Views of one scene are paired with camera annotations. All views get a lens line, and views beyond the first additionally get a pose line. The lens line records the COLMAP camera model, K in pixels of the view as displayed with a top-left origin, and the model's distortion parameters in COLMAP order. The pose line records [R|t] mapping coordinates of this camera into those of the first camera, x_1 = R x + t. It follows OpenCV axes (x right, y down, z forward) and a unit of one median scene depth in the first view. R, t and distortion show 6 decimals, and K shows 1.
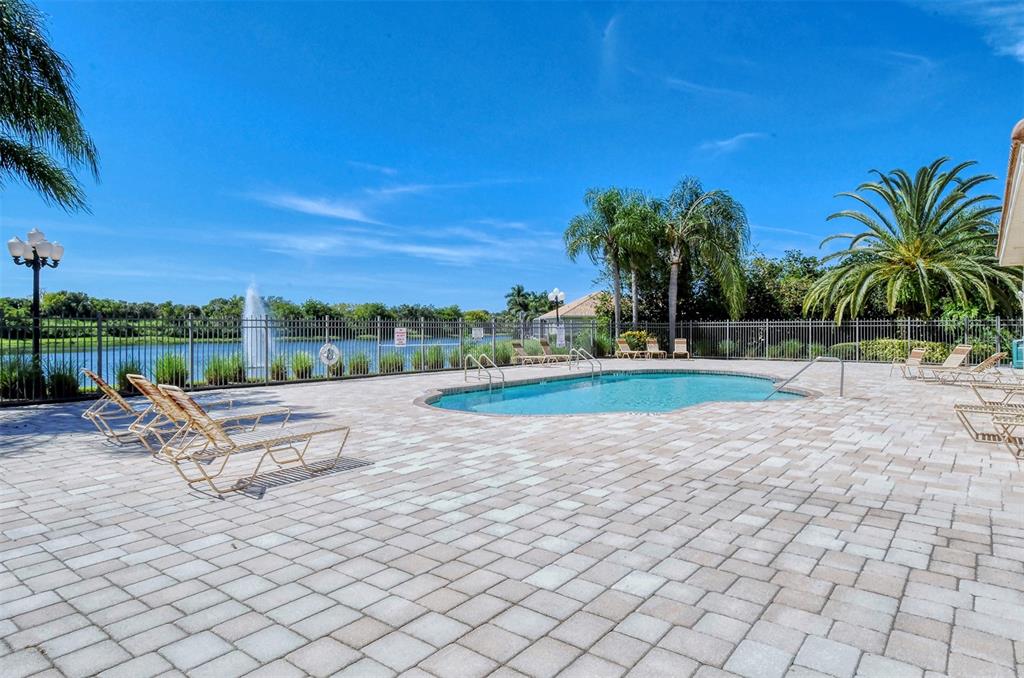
lens RADIAL K [[590.8, 0, 514.9], [0, 590.8, 337.9], [0, 0, 1]] dist [0.032855, -0.005618]
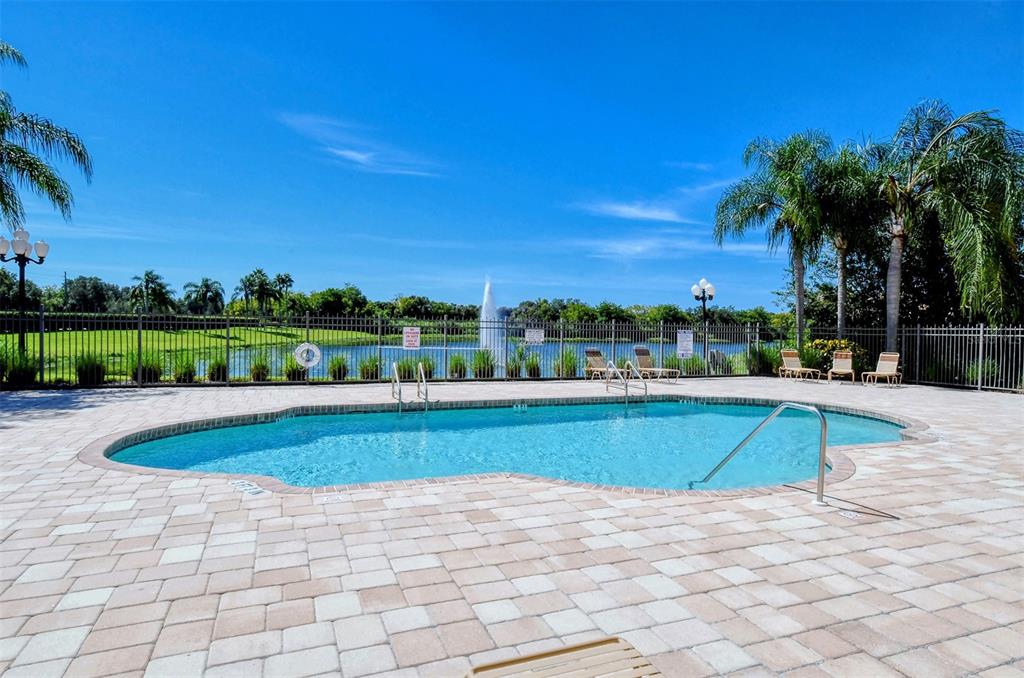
lens RADIAL K [[601.3, 0, 515.8], [0, 601.3, 336.8], [0, 0, 1]] dist [0.027877, -0.000708]
pose [[0.871008, 0.024046, -0.490679, 0.120409], [-0.027331, 0.999626, 0.000472, -0.002691], [0.490507, 0.013000, 0.871340, 0.110898]]
